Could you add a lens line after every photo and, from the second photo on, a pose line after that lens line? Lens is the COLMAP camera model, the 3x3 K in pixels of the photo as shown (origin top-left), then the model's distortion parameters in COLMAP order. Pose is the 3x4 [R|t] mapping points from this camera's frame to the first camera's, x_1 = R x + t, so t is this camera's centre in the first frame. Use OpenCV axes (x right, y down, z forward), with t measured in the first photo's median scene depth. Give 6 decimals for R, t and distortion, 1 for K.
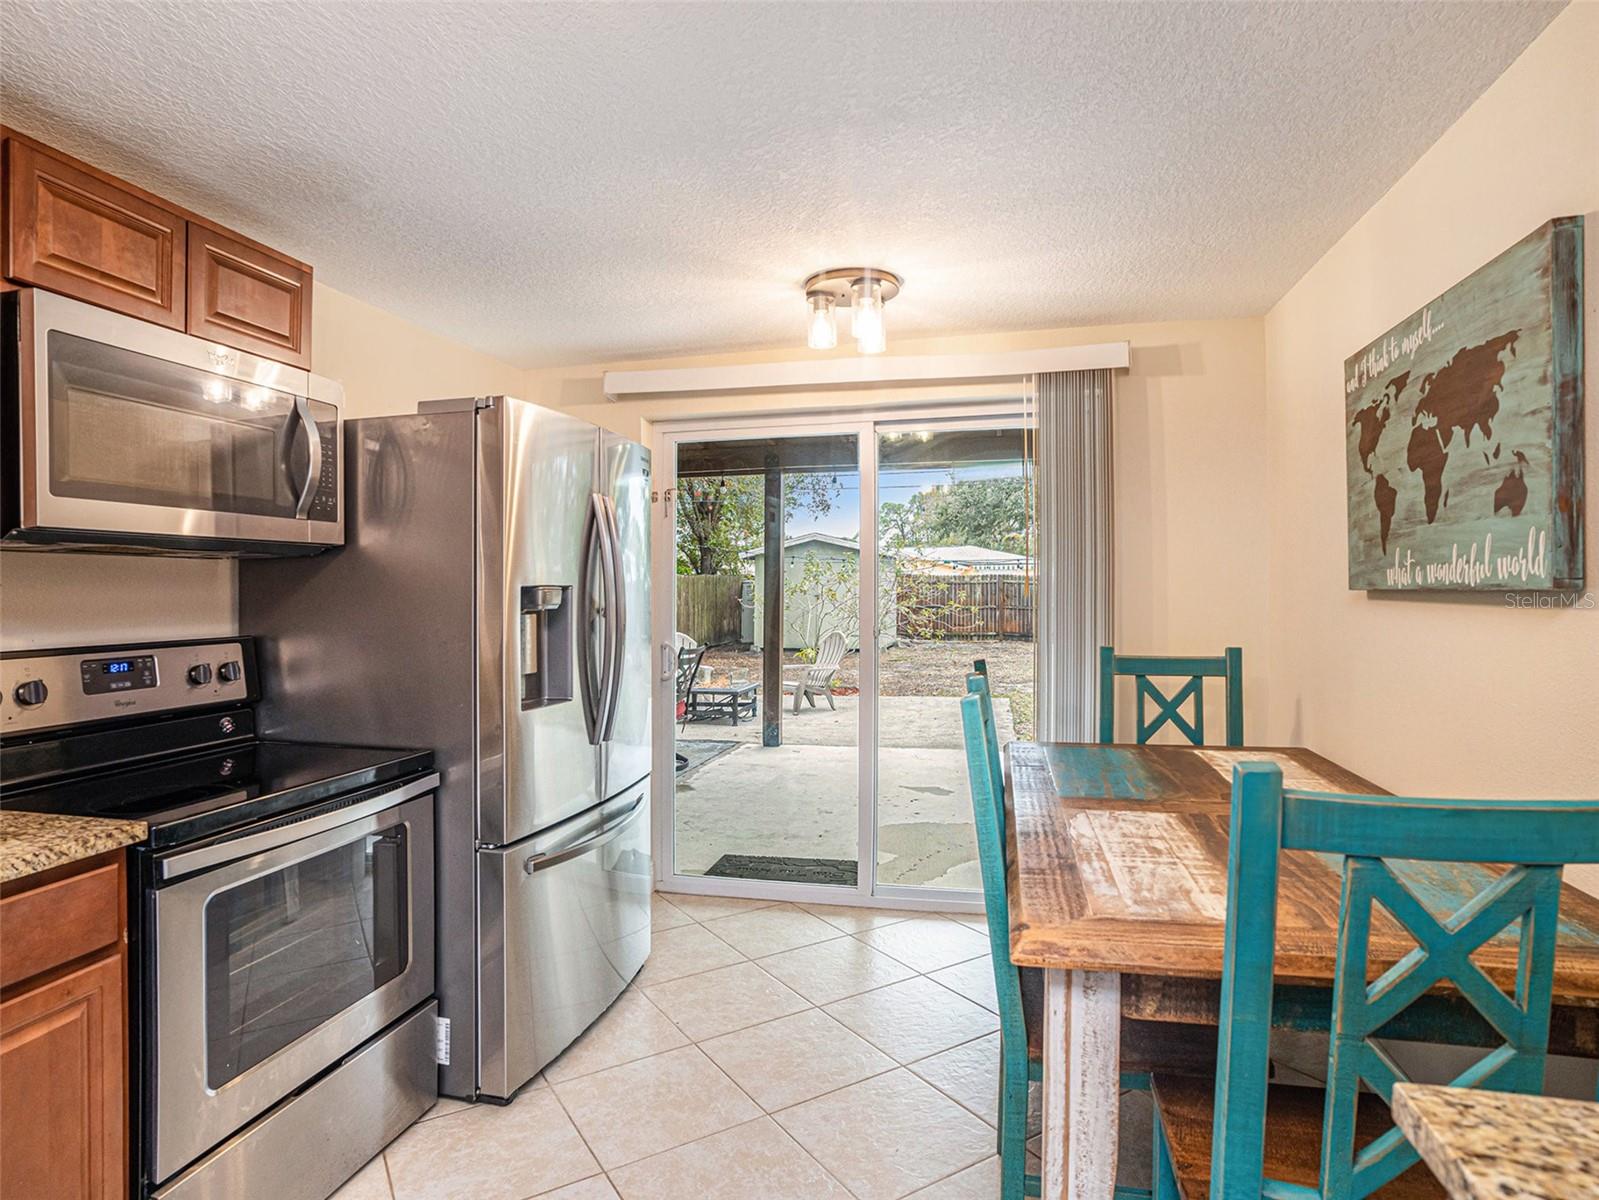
lens RADIAL K [[902.0, 0, 799.1], [0, 902.0, 596.7], [0, 0, 1]] dist [-0.073620, 0.024984]
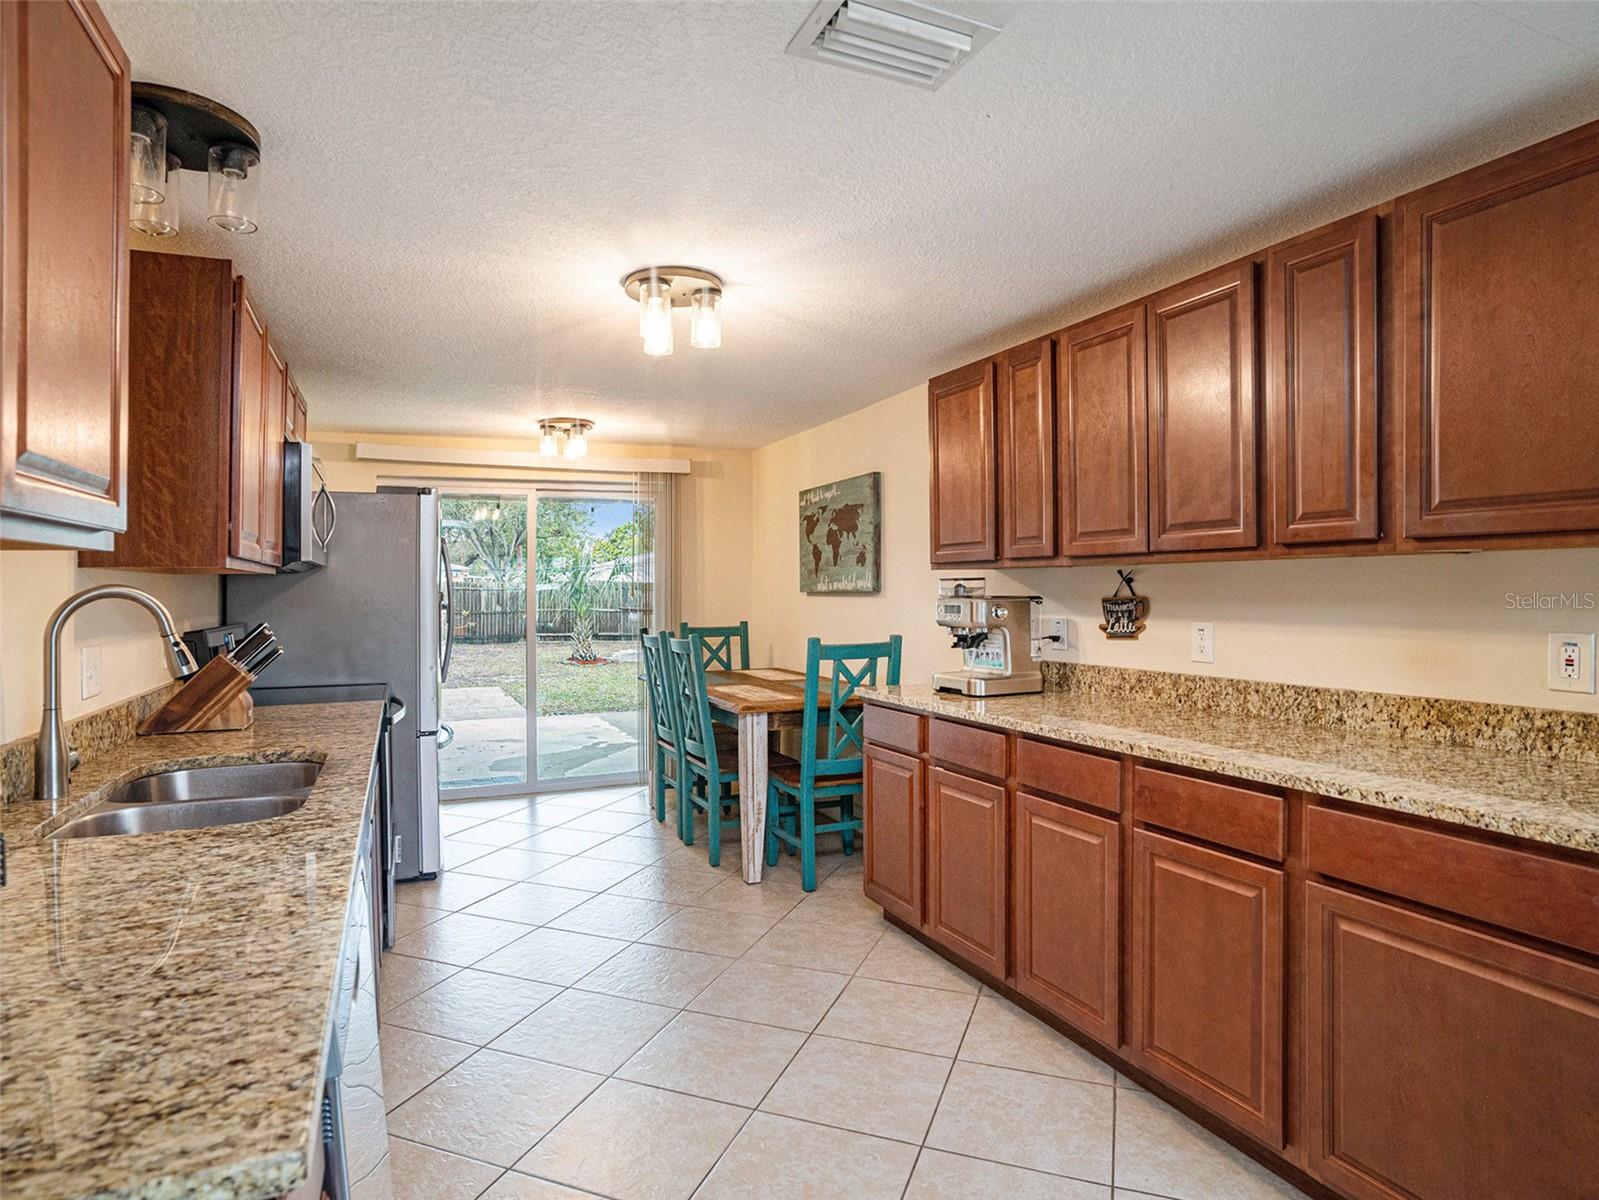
lens RADIAL K [[902.0, 0, 795.7], [0, 902.0, 592.7], [0, 0, 1]] dist [-0.073620, 0.024984]
pose [[0.803108, -0.001887, 0.595831, -0.781351], [0.008254, 0.999934, -0.007959, 0.012403], [-0.595777, 0.011310, 0.803070, -0.874730]]
